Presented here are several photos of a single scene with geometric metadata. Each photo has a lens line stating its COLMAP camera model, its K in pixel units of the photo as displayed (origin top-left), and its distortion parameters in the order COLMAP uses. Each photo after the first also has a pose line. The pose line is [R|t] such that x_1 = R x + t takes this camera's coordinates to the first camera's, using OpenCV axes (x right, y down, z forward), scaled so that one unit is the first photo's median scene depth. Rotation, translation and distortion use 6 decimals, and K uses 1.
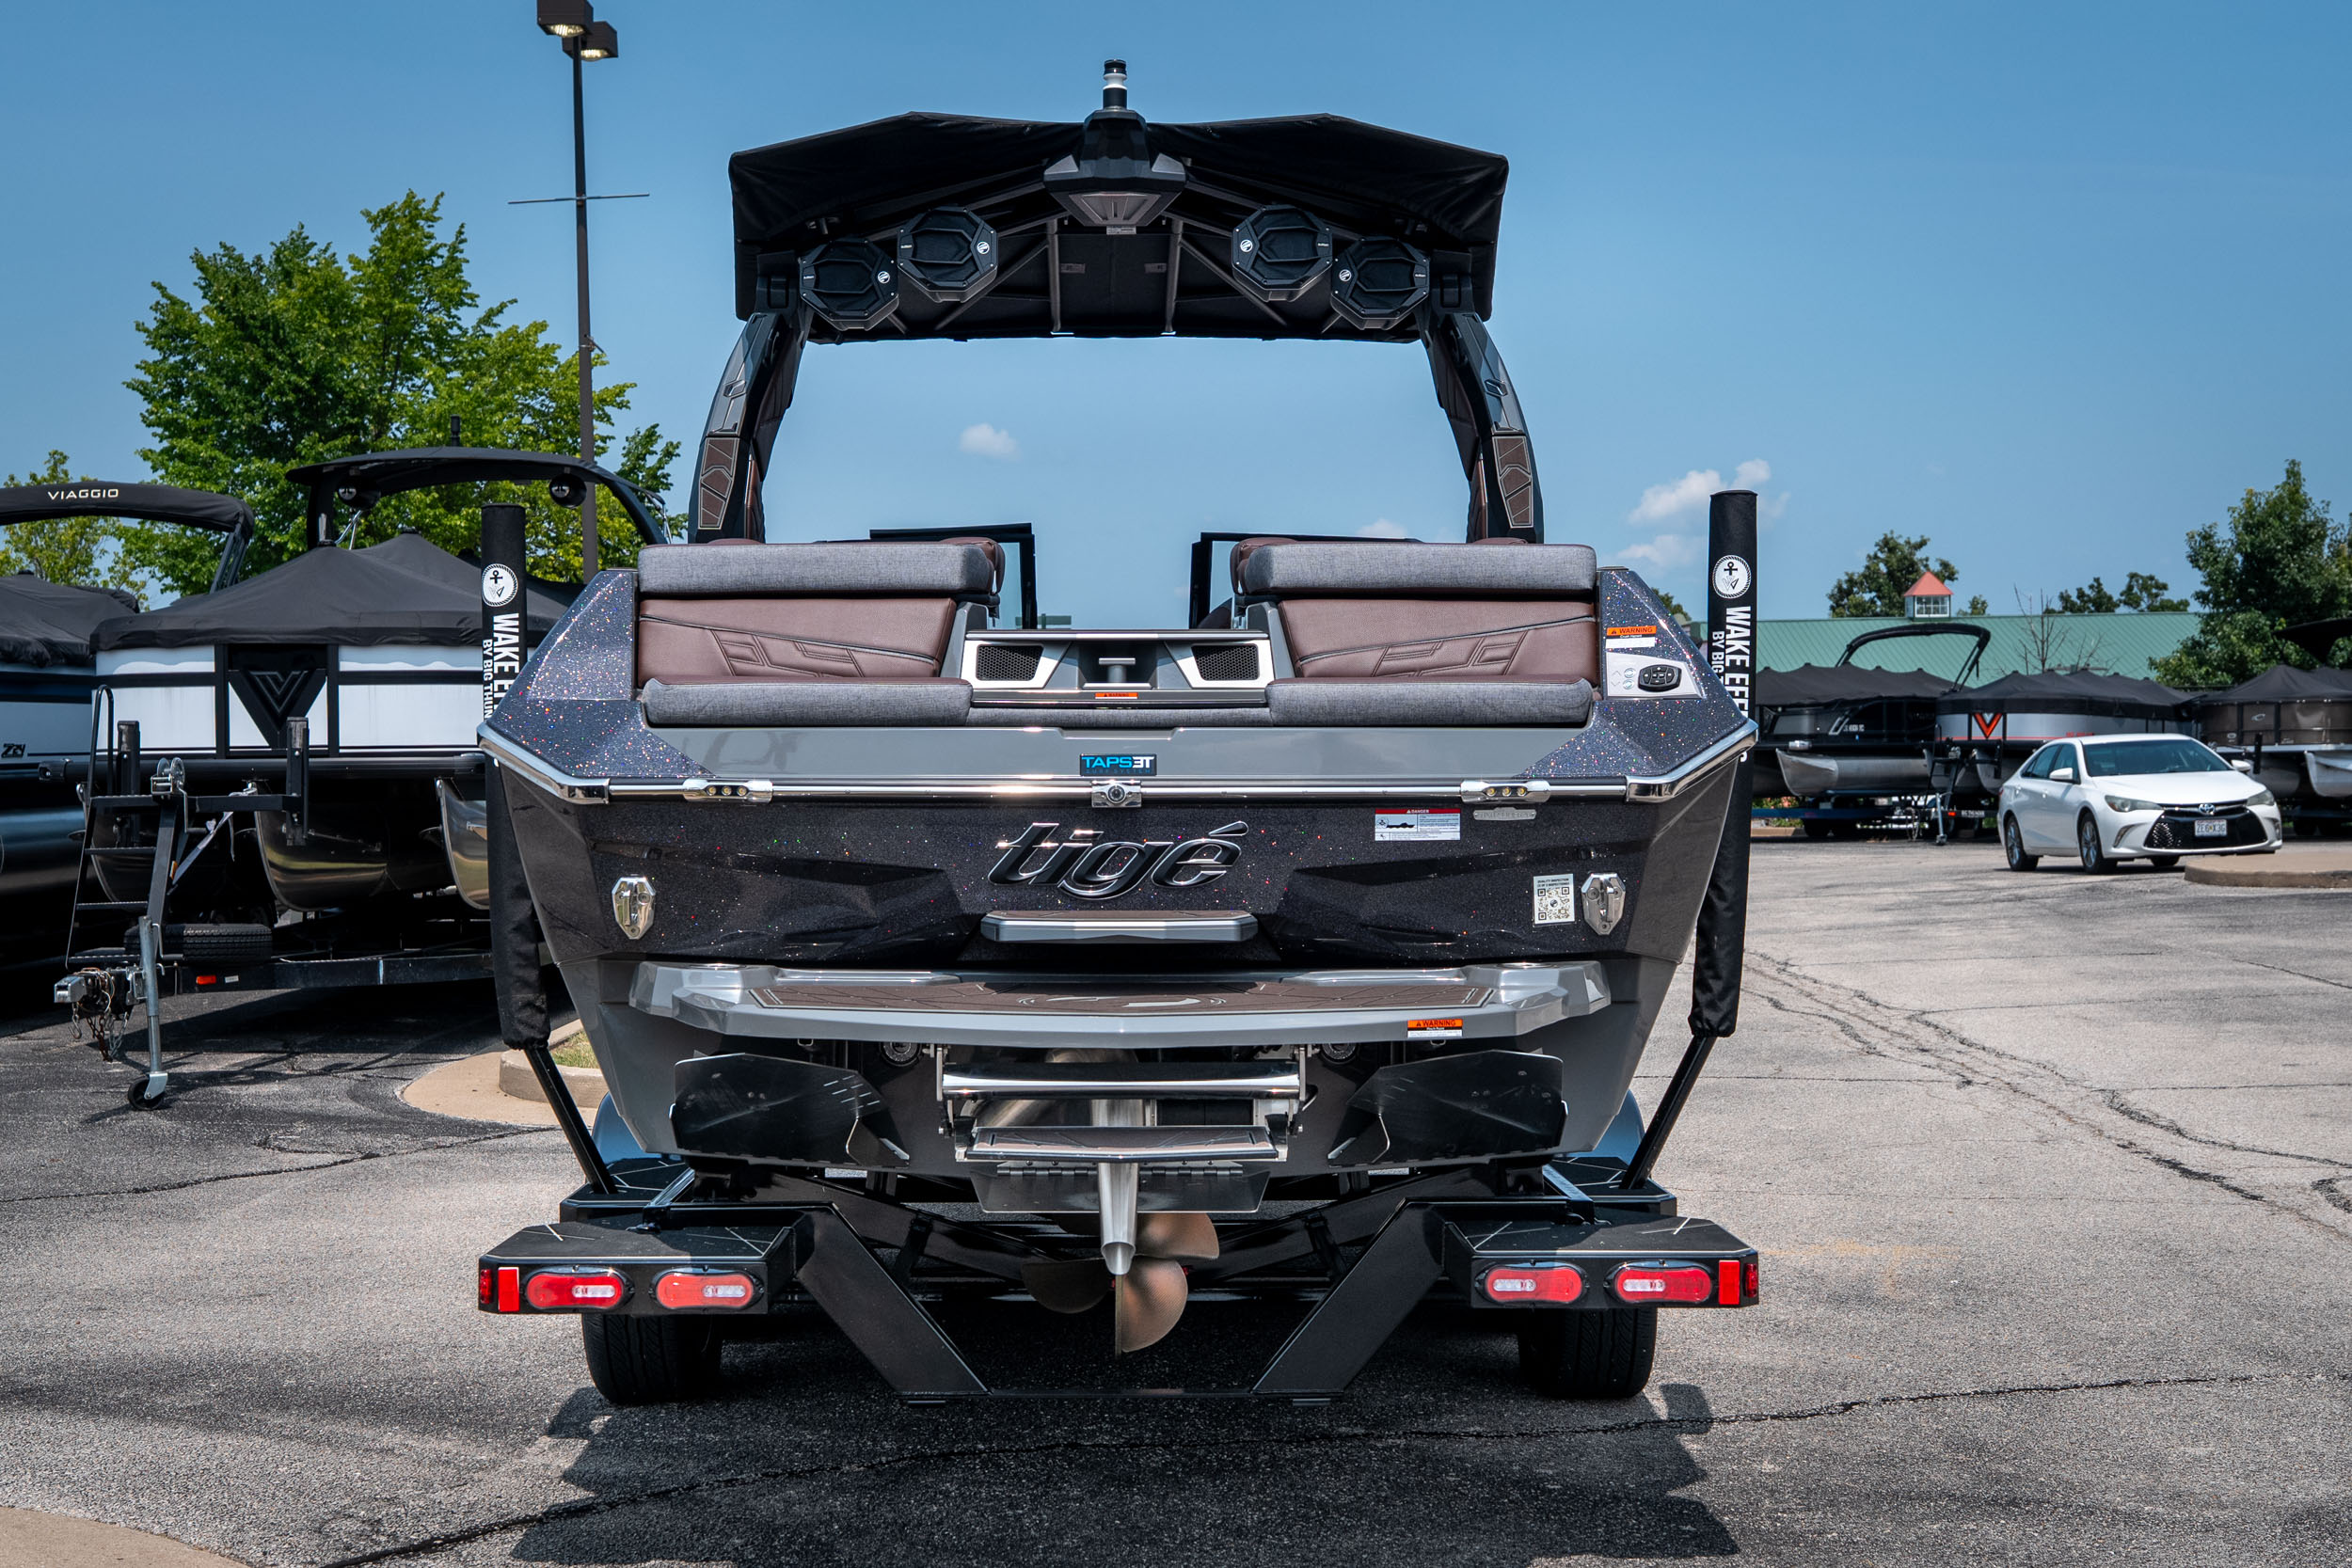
lens RADIAL K [[3010.9, 0, 1176.0], [0, 3010.9, 784.0], [0, 0, 1]] dist [0.005547, 0.032115]
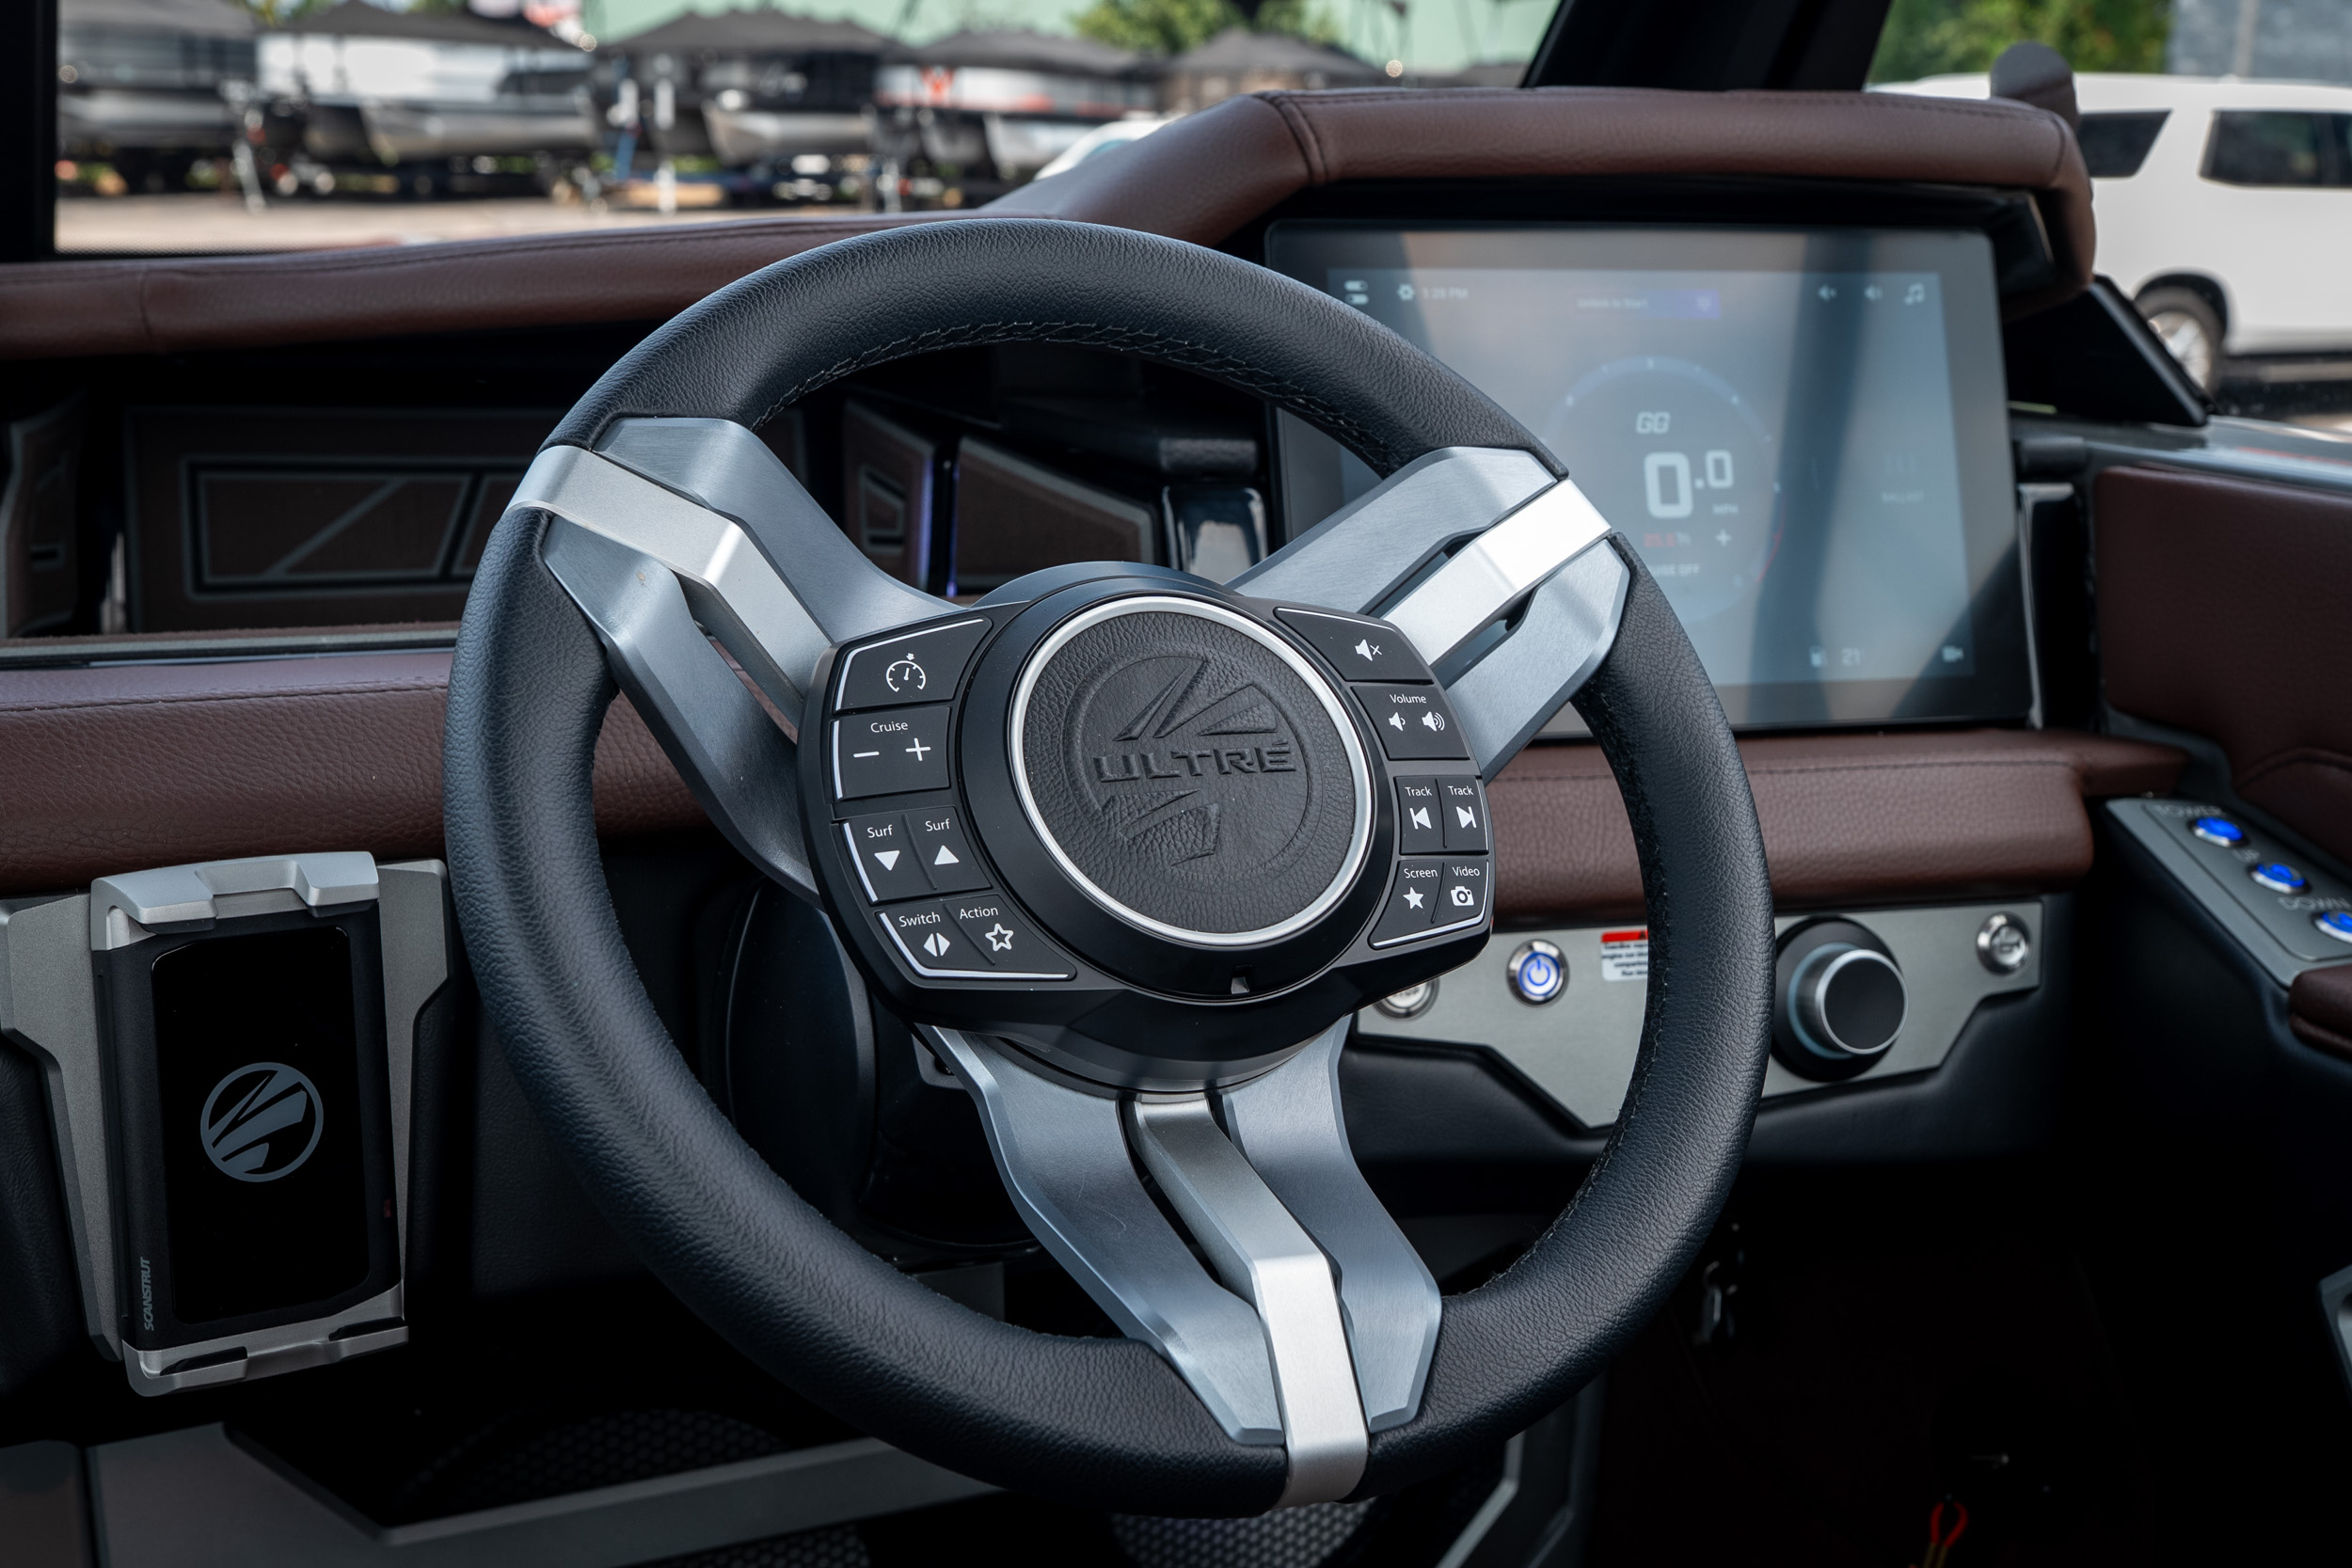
lens RADIAL K [[2656.6, 0, 1176.0], [0, 2656.6, 784.0], [0, 0, 1]] dist [-0.001366, 0.012962]
pose [[0.912871, -0.068812, 0.402407, 0.002783], [-0.035013, 0.968864, 0.245107, -0.021377], [-0.406743, -0.237840, 0.882038, 0.337021]]
